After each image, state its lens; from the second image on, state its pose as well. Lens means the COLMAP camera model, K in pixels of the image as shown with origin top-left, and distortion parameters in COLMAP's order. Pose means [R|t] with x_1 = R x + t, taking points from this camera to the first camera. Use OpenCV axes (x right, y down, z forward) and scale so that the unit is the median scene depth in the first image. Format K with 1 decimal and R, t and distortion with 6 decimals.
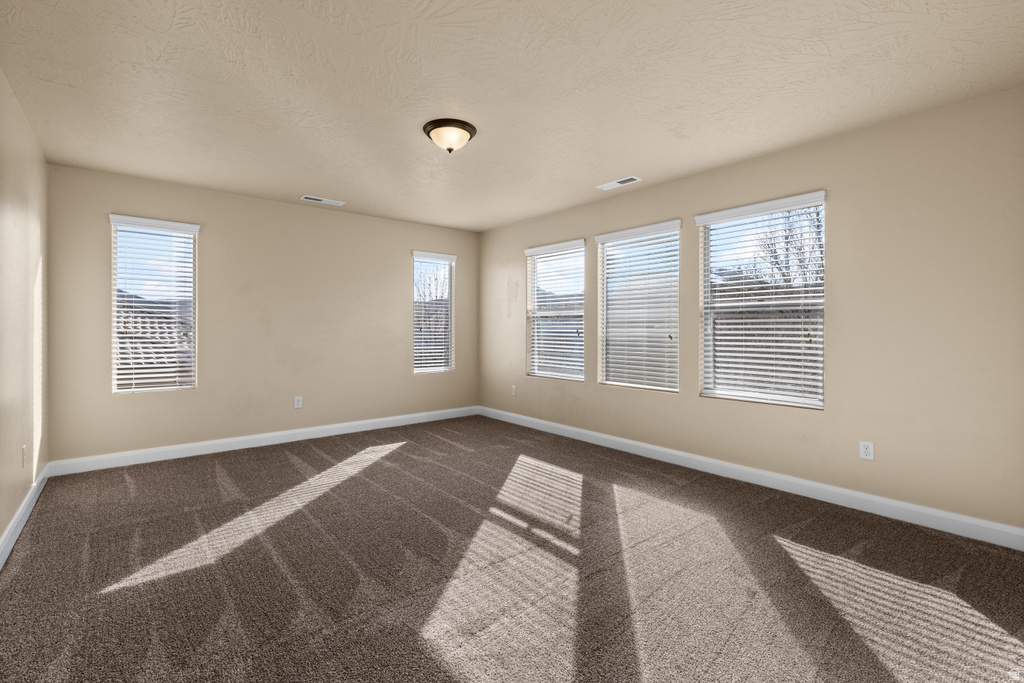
lens RADIAL K [[460.3, 0, 503.5], [0, 460.3, 336.1], [0, 0, 1]] dist [0.009371, -0.001048]
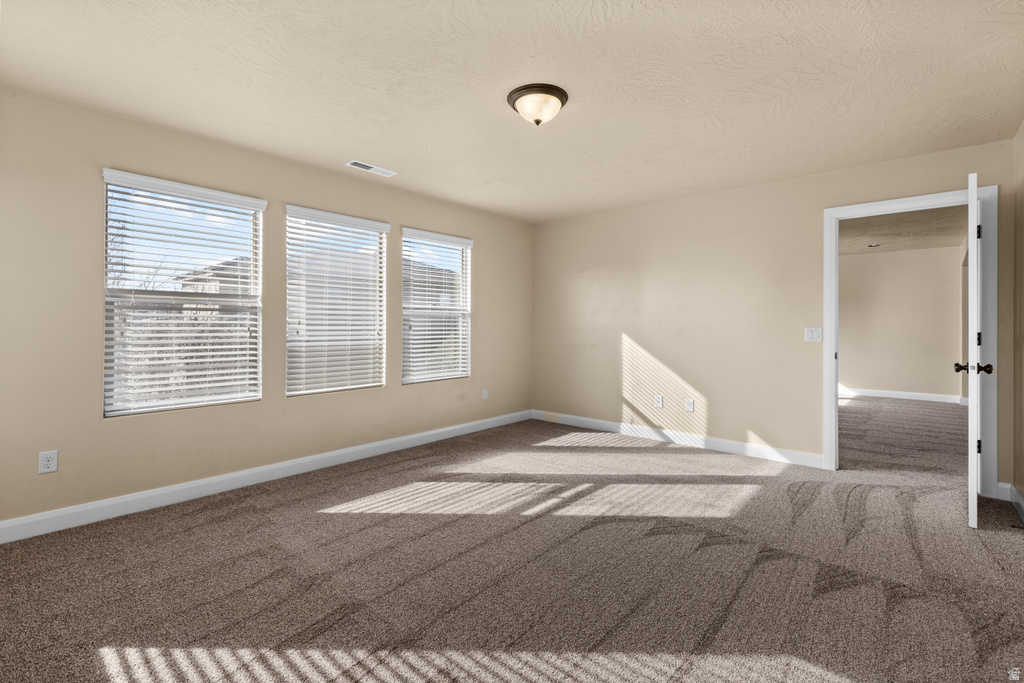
lens RADIAL K [[460.3, 0, 516.1], [0, 460.3, 331.9], [0, 0, 1]] dist [0.009371, -0.001048]
pose [[-0.162860, -0.018141, 0.986482, -0.857668], [0.012012, 0.999720, 0.020368, -0.023527], [-0.986576, 0.015167, -0.162597, 1.036207]]
